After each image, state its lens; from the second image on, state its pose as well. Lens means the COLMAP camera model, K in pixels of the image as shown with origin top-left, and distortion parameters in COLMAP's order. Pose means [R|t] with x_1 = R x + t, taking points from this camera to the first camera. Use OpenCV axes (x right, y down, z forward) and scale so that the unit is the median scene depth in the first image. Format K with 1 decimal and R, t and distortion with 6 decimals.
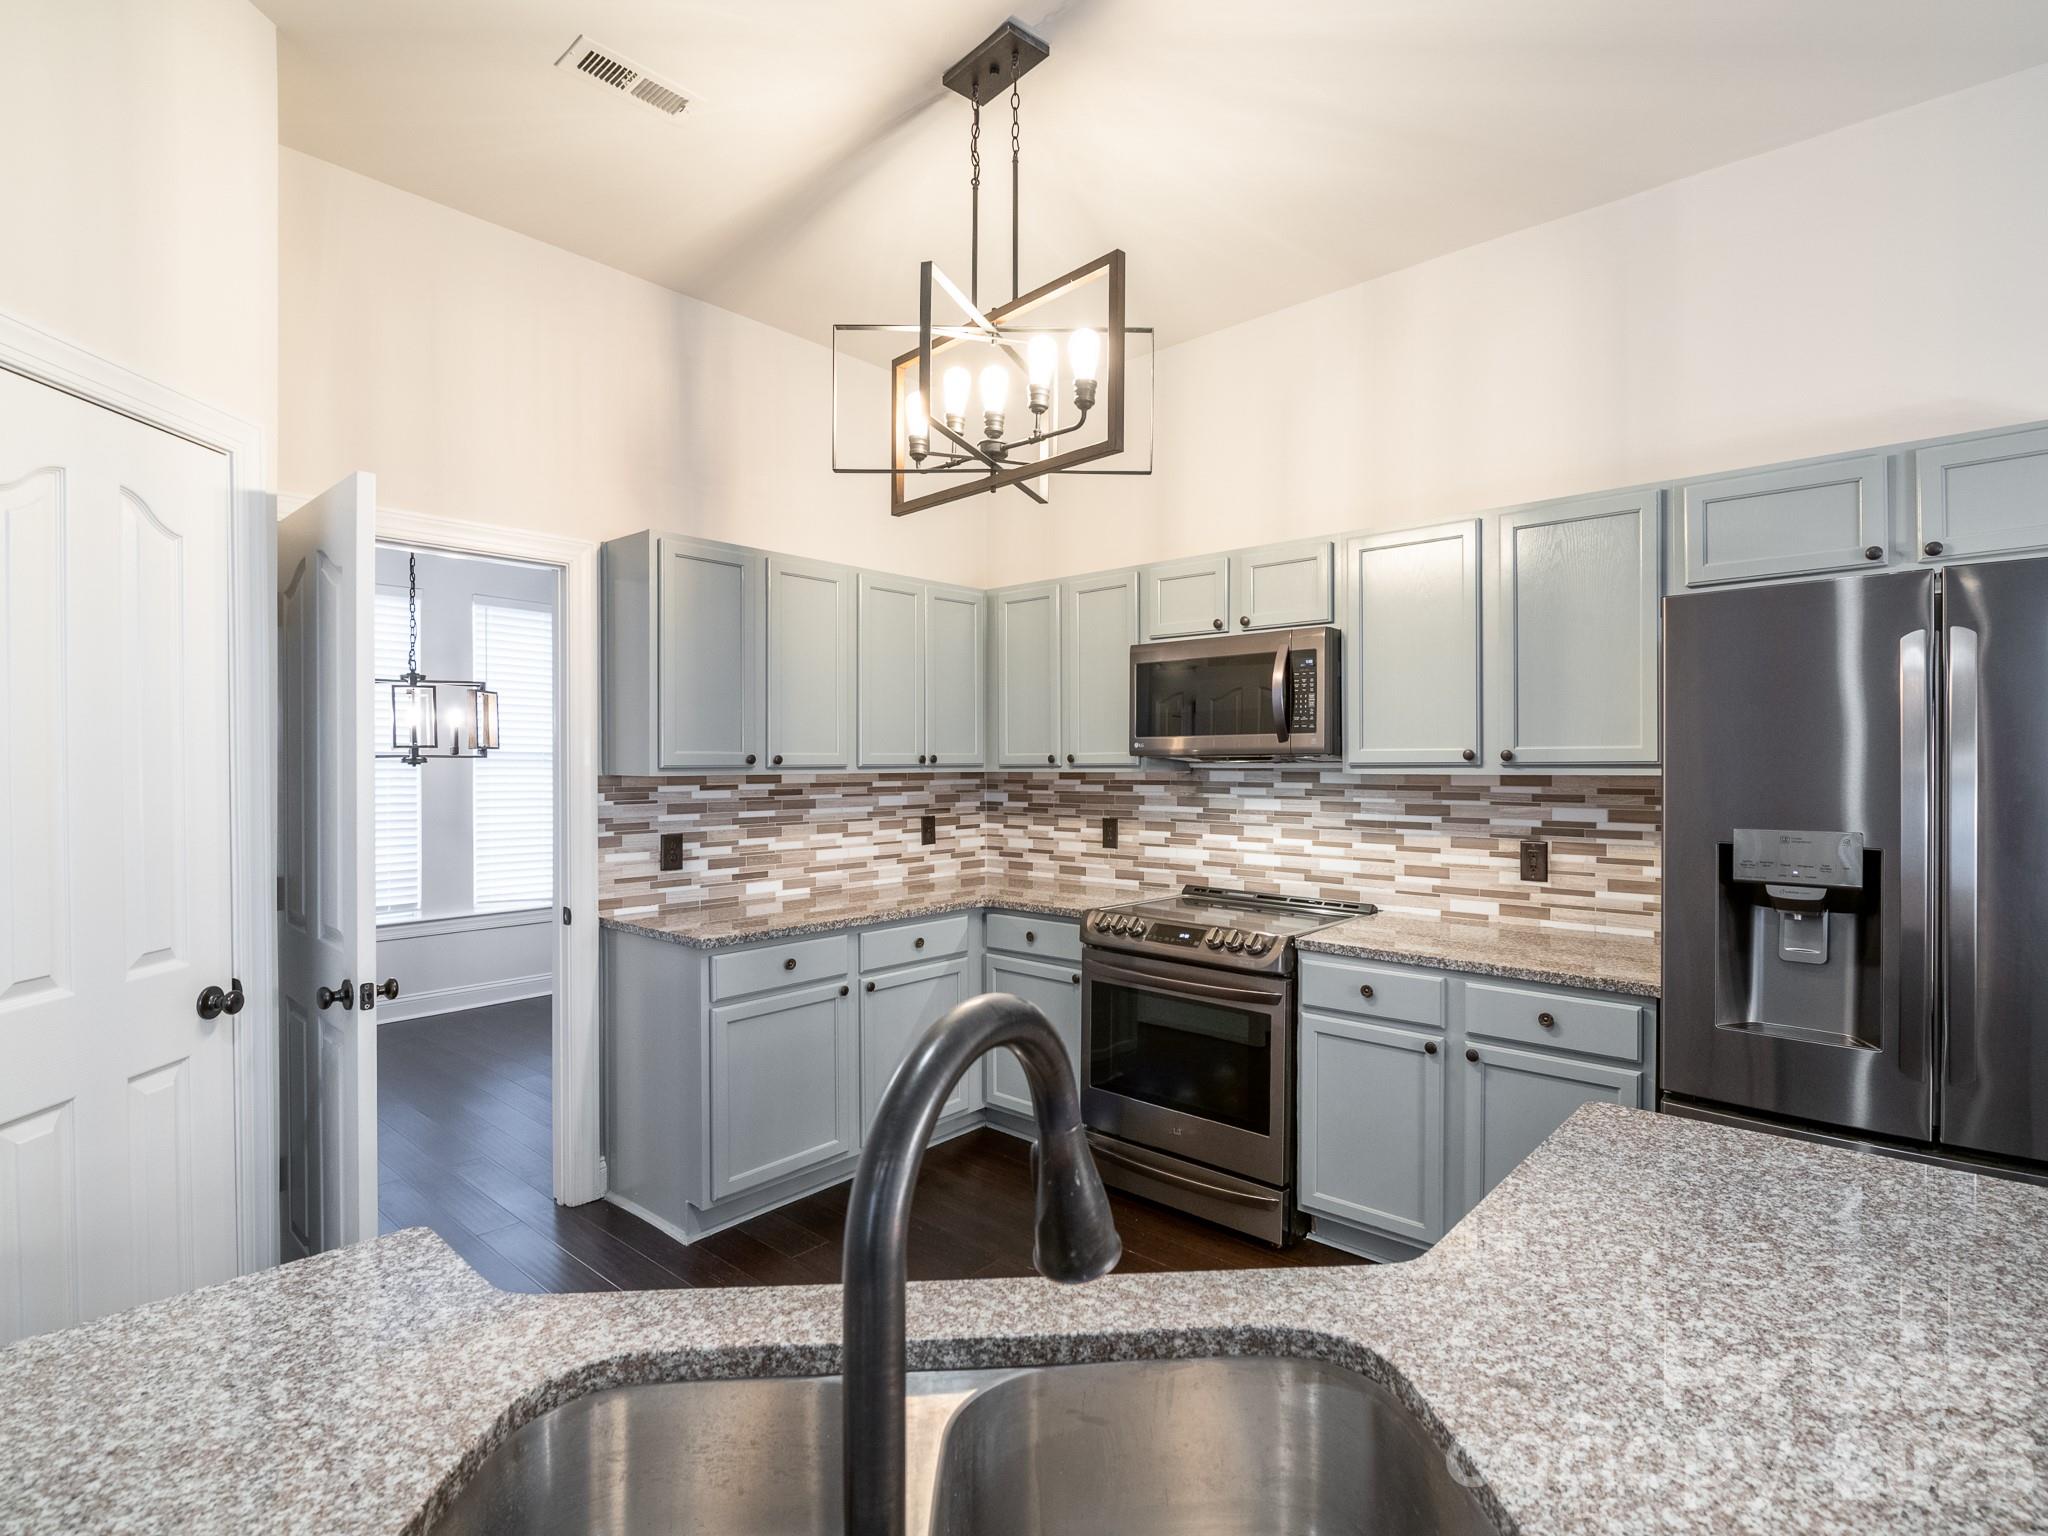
lens RADIAL K [[994.1, 0, 1085.7], [0, 994.1, 769.2], [0, 0, 1]] dist [-0.001523, -0.000546]
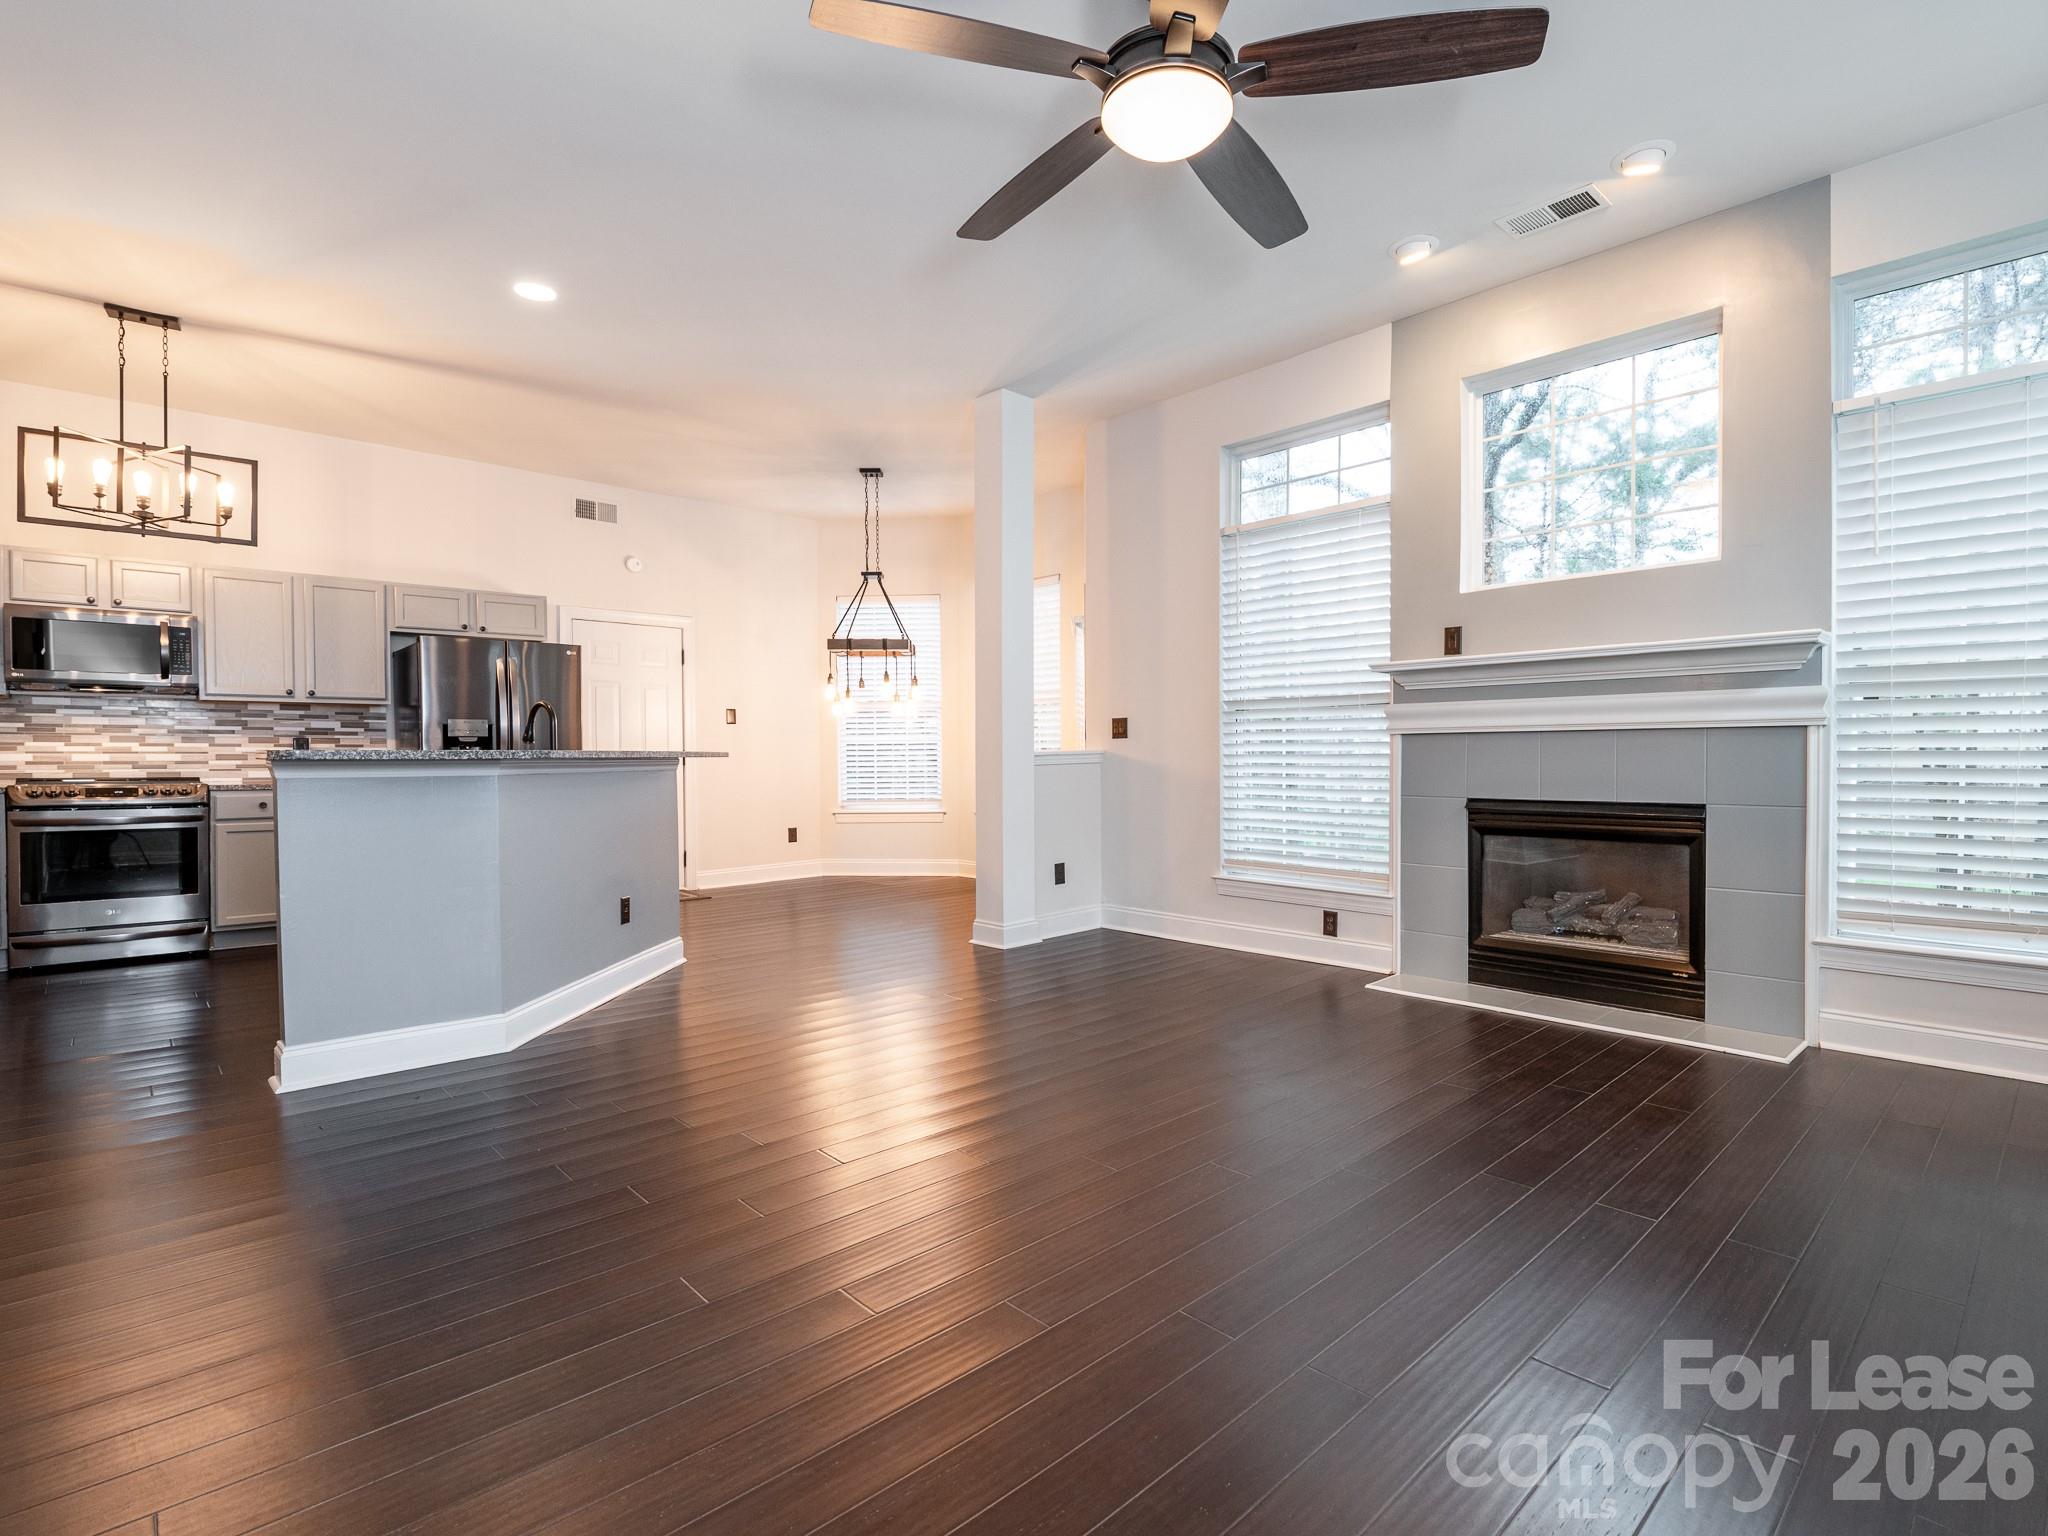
lens RADIAL K [[994.0, 0, 1054.6], [0, 994.0, 768.1], [0, 0, 1]] dist [-0.005677, -0.002035]
pose [[0.110967, -0.013082, 0.993738, -1.233139], [0.011295, 0.999865, 0.011901, 0.114492], [-0.993760, 0.009903, 0.111100, -0.660565]]
